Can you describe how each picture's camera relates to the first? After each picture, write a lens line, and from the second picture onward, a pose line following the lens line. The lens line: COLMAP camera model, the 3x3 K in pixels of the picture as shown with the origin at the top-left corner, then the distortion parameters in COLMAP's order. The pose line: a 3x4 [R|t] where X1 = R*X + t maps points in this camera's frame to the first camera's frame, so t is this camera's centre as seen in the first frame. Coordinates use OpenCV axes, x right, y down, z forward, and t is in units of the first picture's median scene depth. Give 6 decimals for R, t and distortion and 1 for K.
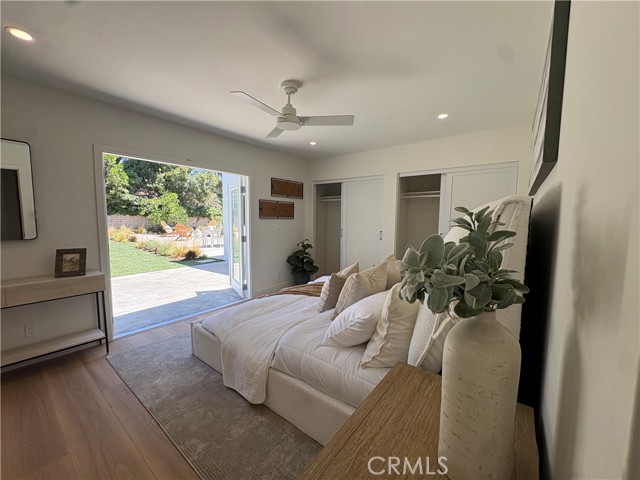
lens RADIAL K [[255.7, 0, 321.0], [0, 255.7, 238.7], [0, 0, 1]] dist [0.001865, 0.000127]
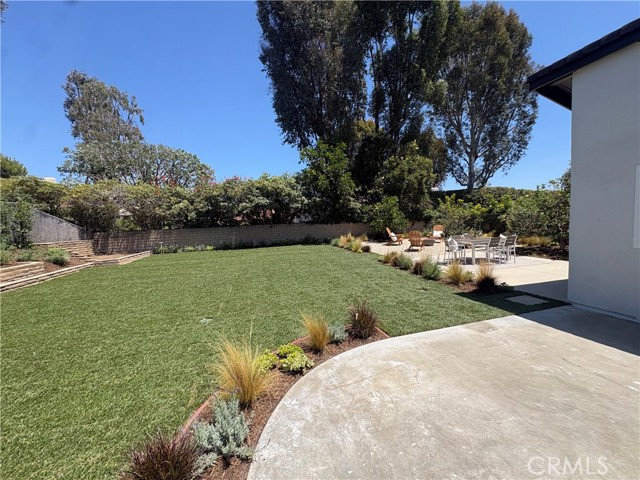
lens RADIAL K [[255.7, 0, 321.3], [0, 255.7, 240.6], [0, 0, 1]] dist [0.001865, 0.000127]
pose [[0.770411, -0.004444, -0.637532, -0.200335], [0.001161, 0.999984, -0.005567, -0.017015], [0.637546, 0.003549, 0.770404, 0.141458]]
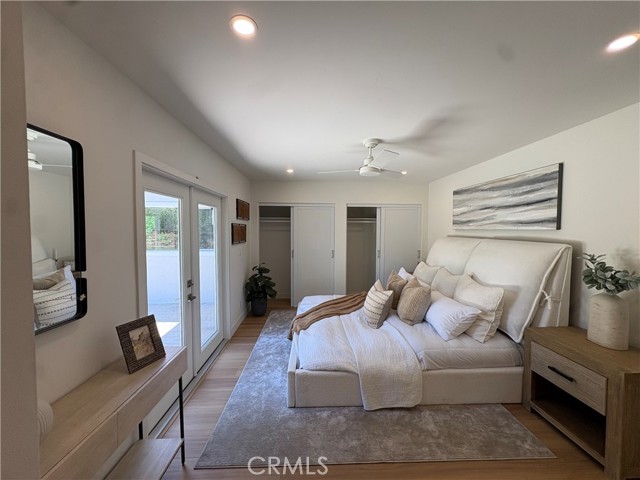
lens RADIAL K [[255.7, 0, 324.1], [0, 255.7, 240.0], [0, 0, 1]] dist [0.001865, 0.000127]
pose [[0.759177, -0.033713, 0.650011, -0.747557], [0.054144, 0.998467, -0.011452, -0.089347], [-0.648628, 0.043888, 0.759839, 0.166962]]
